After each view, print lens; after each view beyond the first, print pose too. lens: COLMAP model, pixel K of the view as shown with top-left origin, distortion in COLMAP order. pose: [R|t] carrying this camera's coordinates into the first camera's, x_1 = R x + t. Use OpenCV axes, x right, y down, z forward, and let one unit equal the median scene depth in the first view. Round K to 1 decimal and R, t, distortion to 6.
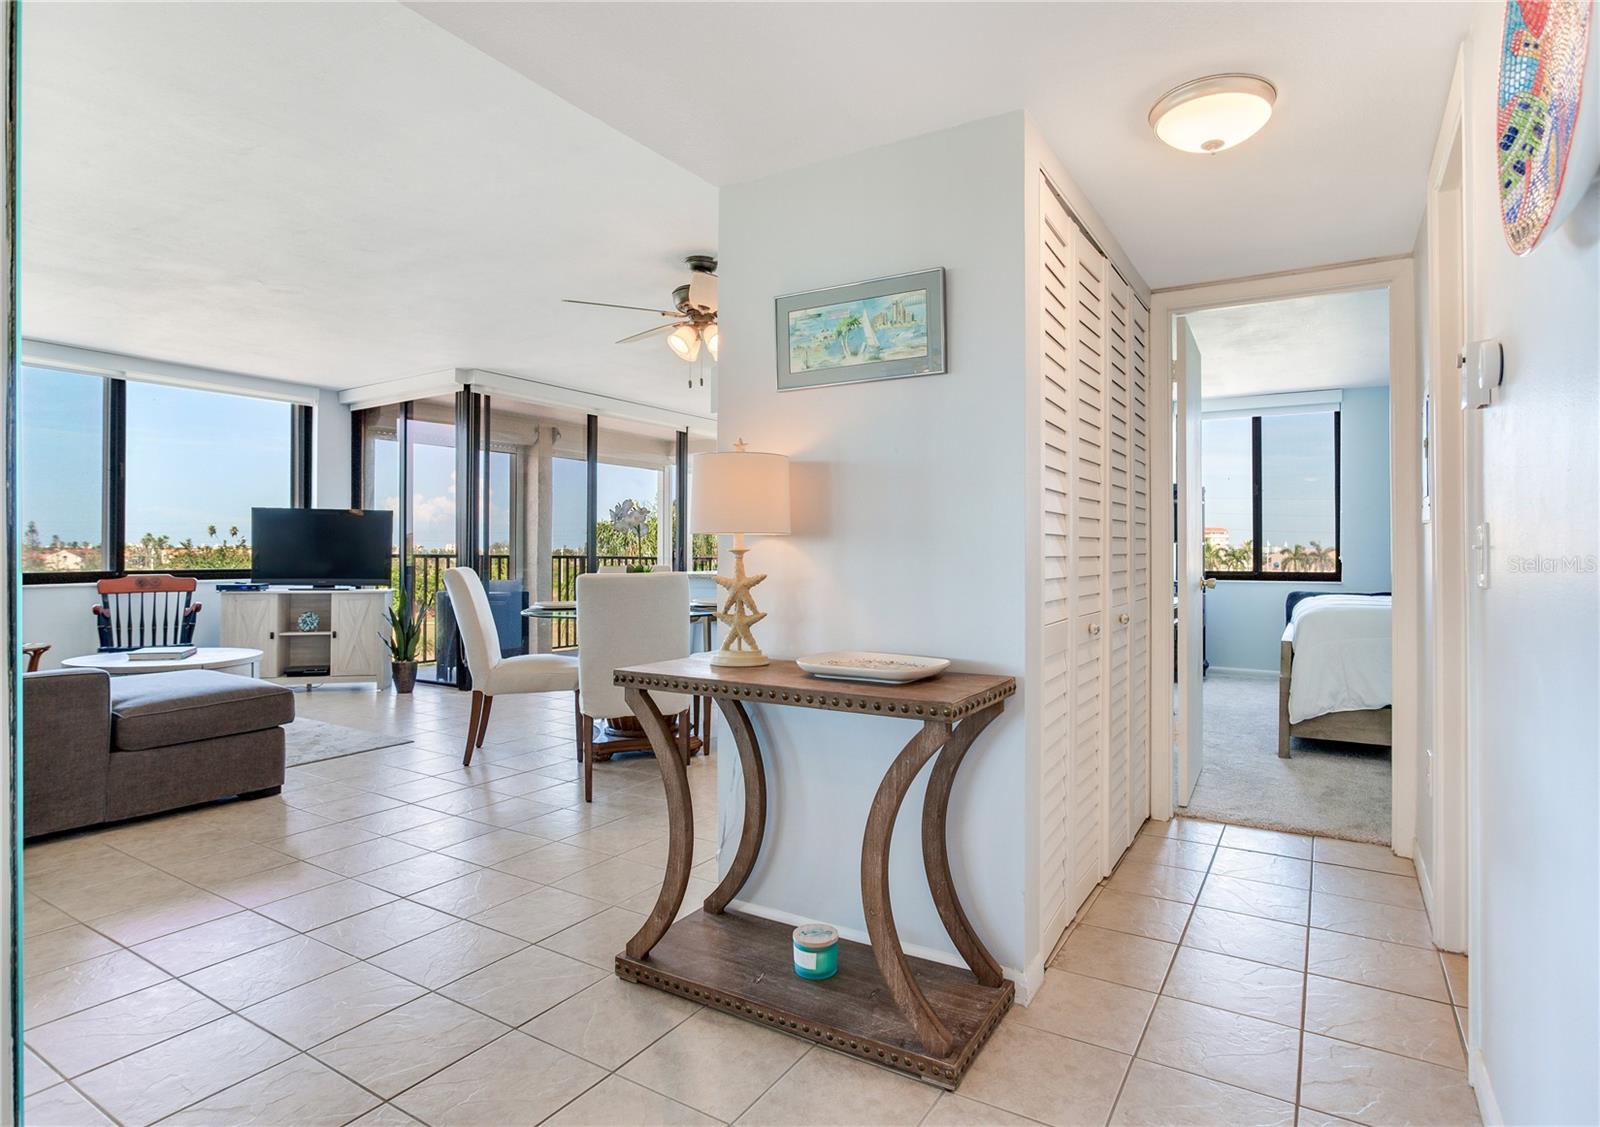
lens RADIAL K [[853.9, 0, 803.5], [0, 853.9, 544.4], [0, 0, 1]] dist [-0.041622, 0.028929]
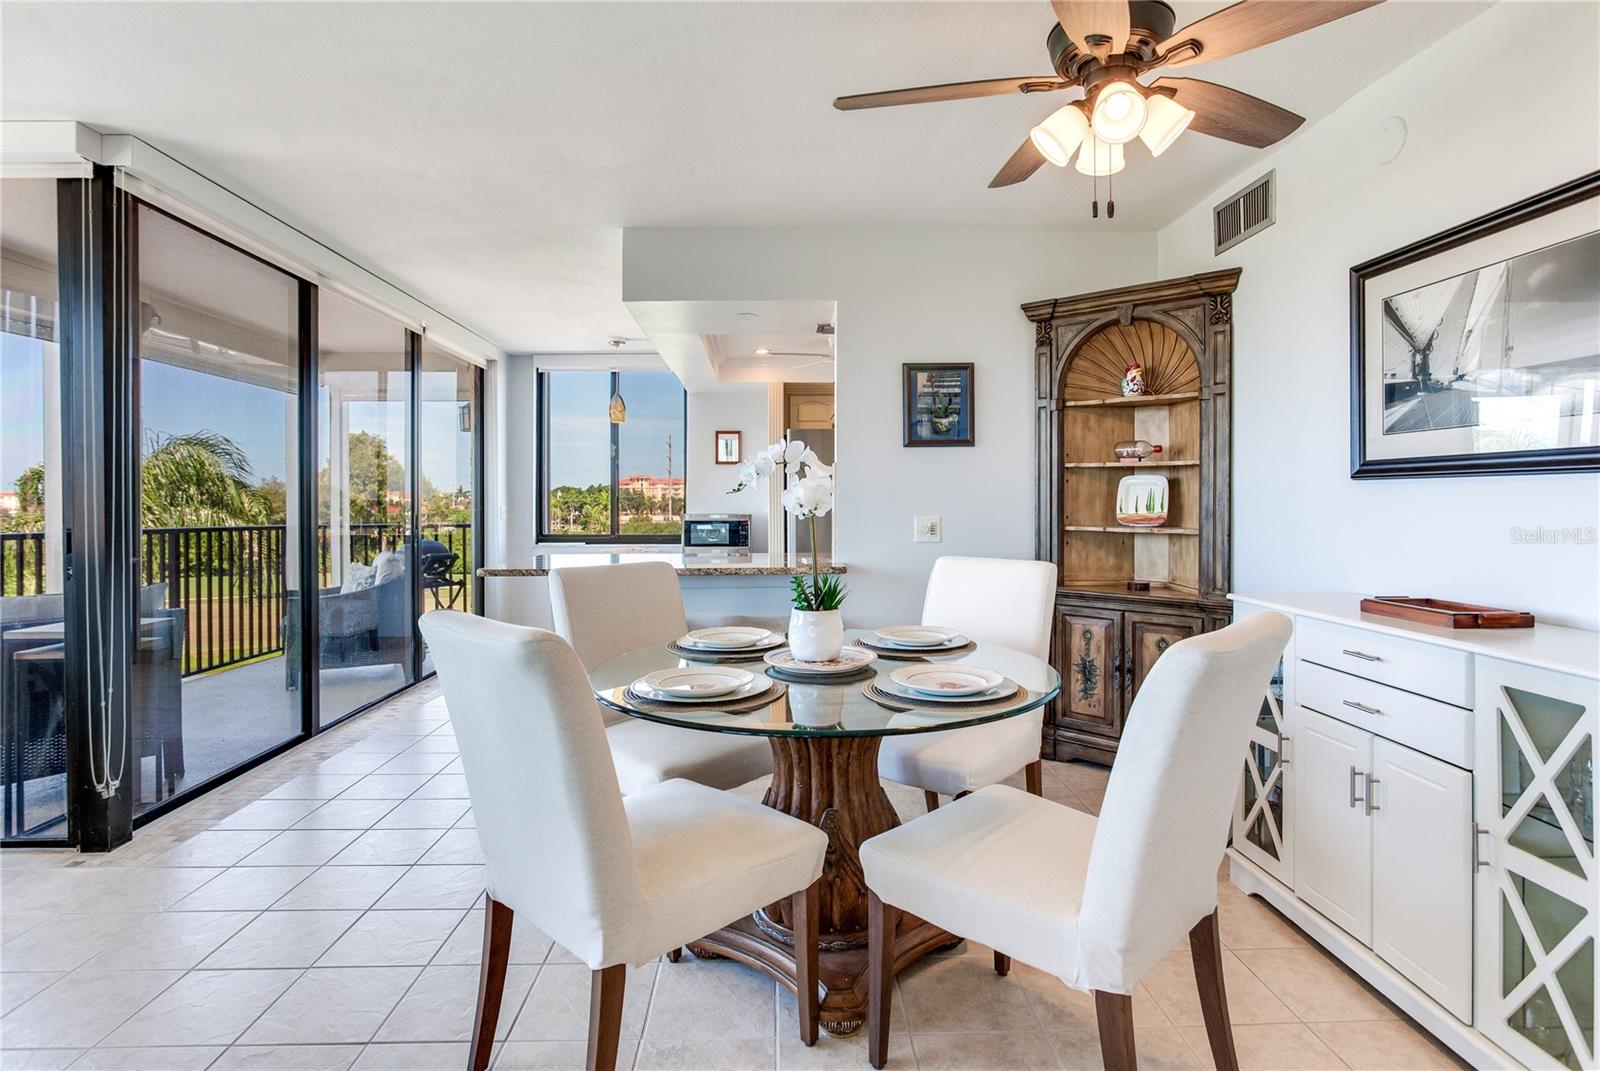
lens RADIAL K [[836.2, 0, 794.8], [0, 836.2, 501.7], [0, 0, 1]] dist [-0.001219, -0.000038]
pose [[0.840864, -0.003027, 0.541239, -0.335793], [-0.002549, 0.999951, 0.009553, -0.017533], [-0.541241, -0.009412, 0.840815, 0.441303]]
